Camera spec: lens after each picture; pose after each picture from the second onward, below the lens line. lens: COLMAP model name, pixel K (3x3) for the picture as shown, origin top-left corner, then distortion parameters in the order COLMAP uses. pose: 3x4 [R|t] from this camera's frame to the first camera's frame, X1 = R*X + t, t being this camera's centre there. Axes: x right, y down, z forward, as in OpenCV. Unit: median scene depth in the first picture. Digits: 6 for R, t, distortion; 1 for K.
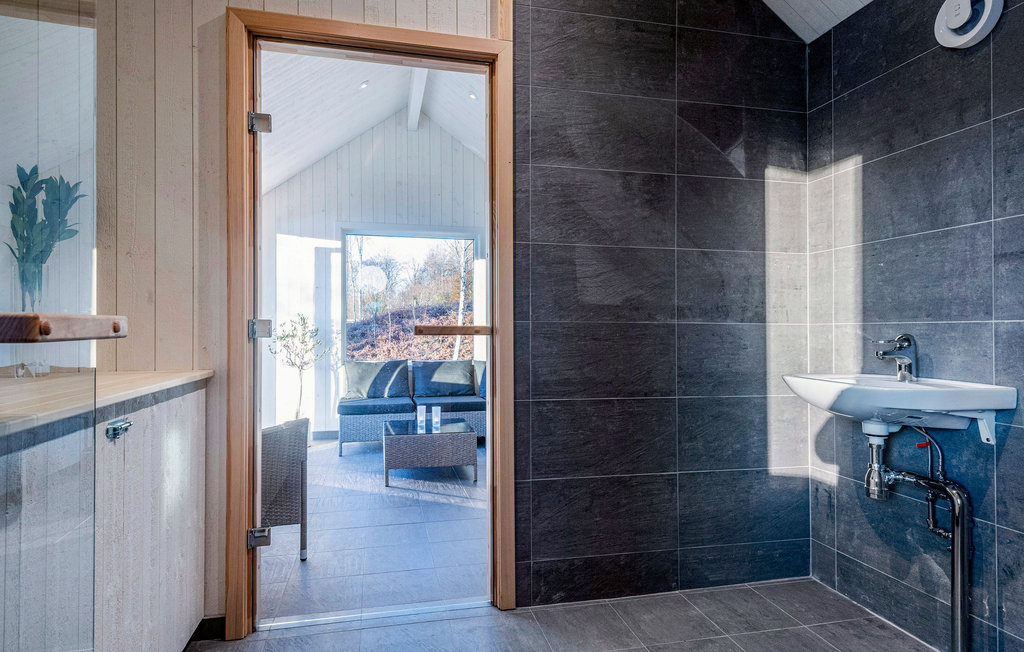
lens RADIAL K [[649.7, 0, 549.5], [0, 649.7, 331.1], [0, 0, 1]] dist [0.032061, -0.036686]
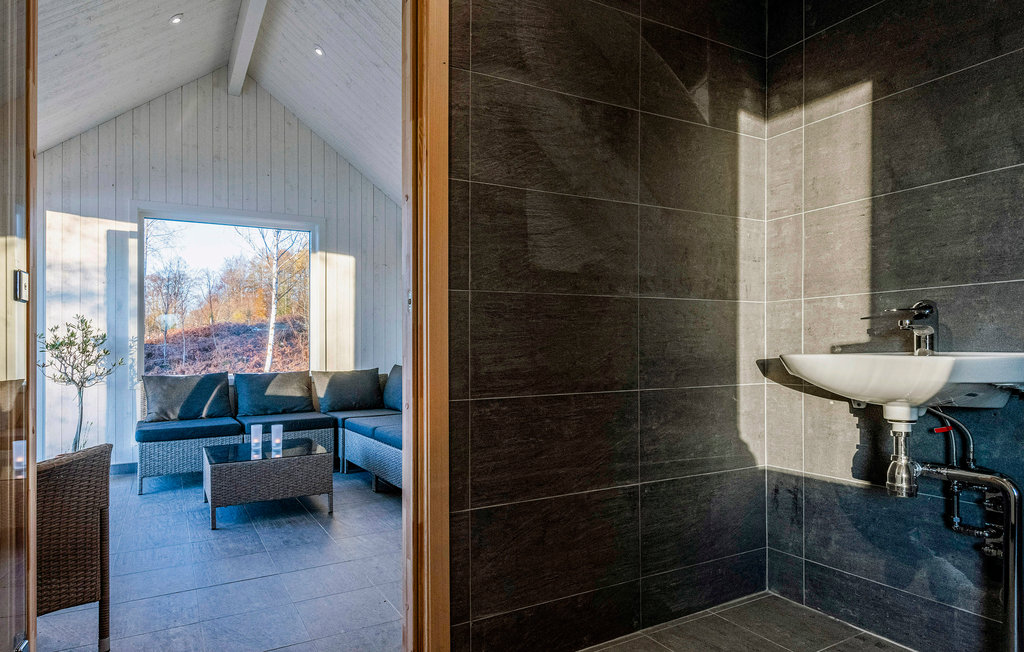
lens RADIAL K [[649.7, 0, 549.5], [0, 649.7, 331.1], [0, 0, 1]] dist [0.032061, -0.036686]
pose [[0.964056, -0.013972, 0.265330, -0.126444], [0.019214, 0.999668, -0.017172, 0.041230], [-0.265002, 0.021653, 0.964005, 0.255887]]
